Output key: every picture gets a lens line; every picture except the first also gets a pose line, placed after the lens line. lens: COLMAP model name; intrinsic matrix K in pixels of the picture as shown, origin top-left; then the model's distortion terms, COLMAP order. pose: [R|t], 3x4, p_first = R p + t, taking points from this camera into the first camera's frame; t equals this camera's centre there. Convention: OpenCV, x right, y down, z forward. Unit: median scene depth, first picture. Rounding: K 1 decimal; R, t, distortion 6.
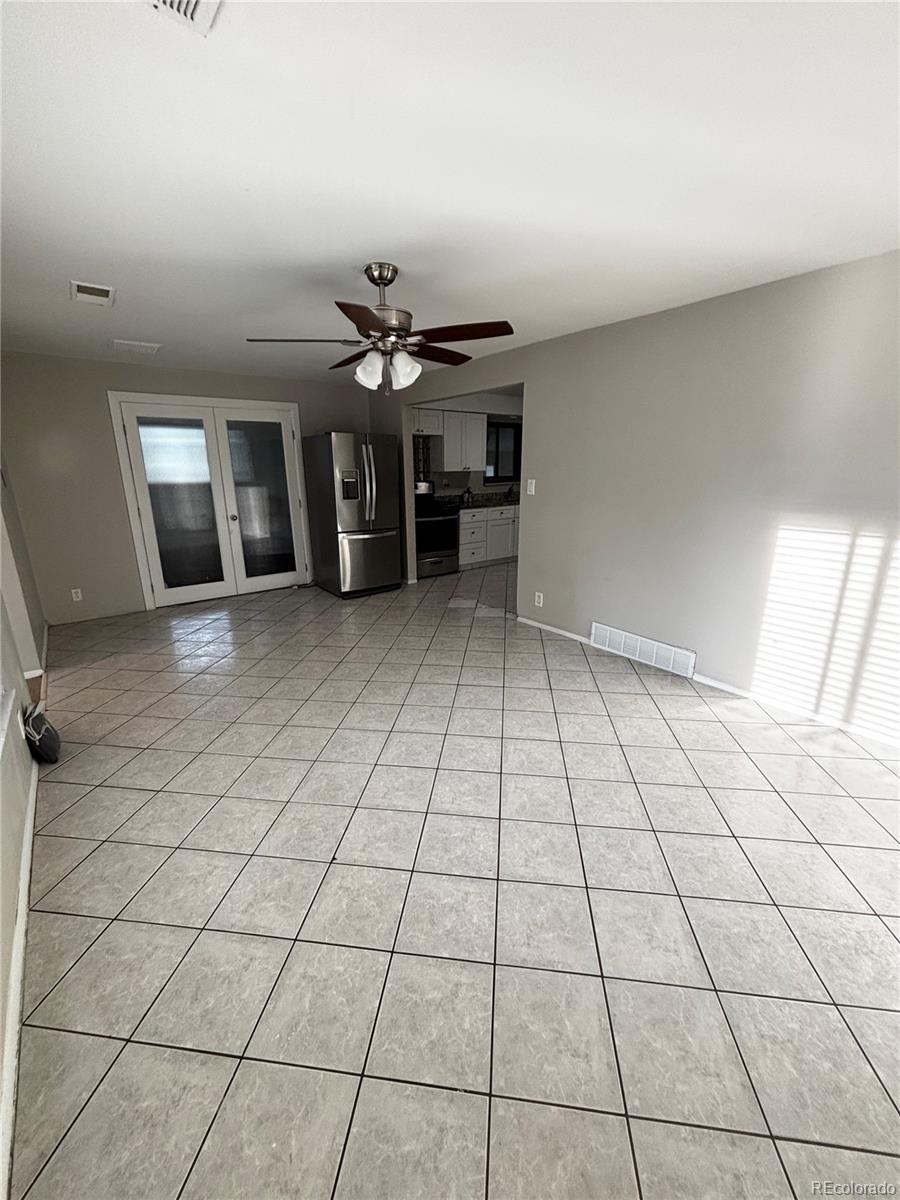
lens RADIAL K [[485.5, 0, 453.8], [0, 485.5, 599.3], [0, 0, 1]] dist [0.002708, -0.001770]
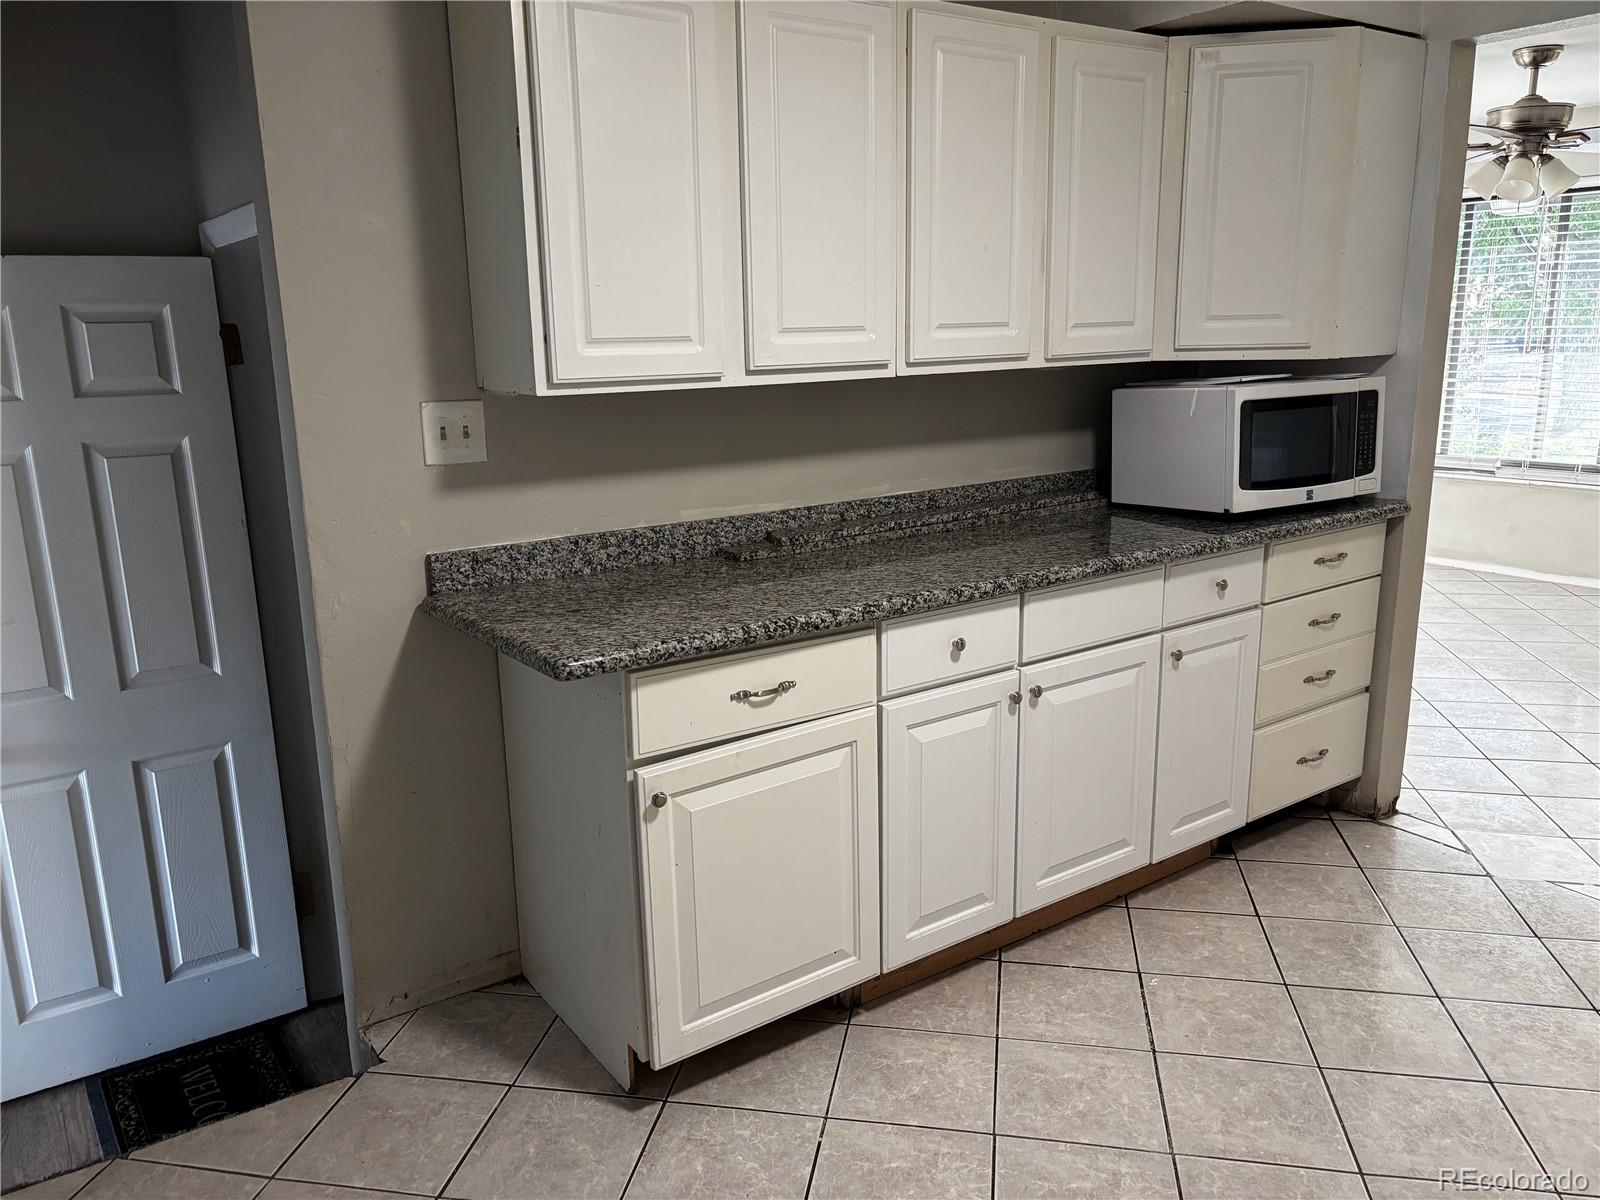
lens RADIAL K [[1229.1, 0, 786.5], [0, 1229.1, 609.1], [0, 0, 1]] dist [0.049198, -0.054532]
pose [[0.997408, 0.005195, -0.071765, -0.030495], [-0.008437, 0.998953, -0.044953, 0.070645], [0.071457, 0.045442, 0.996408, -0.267301]]
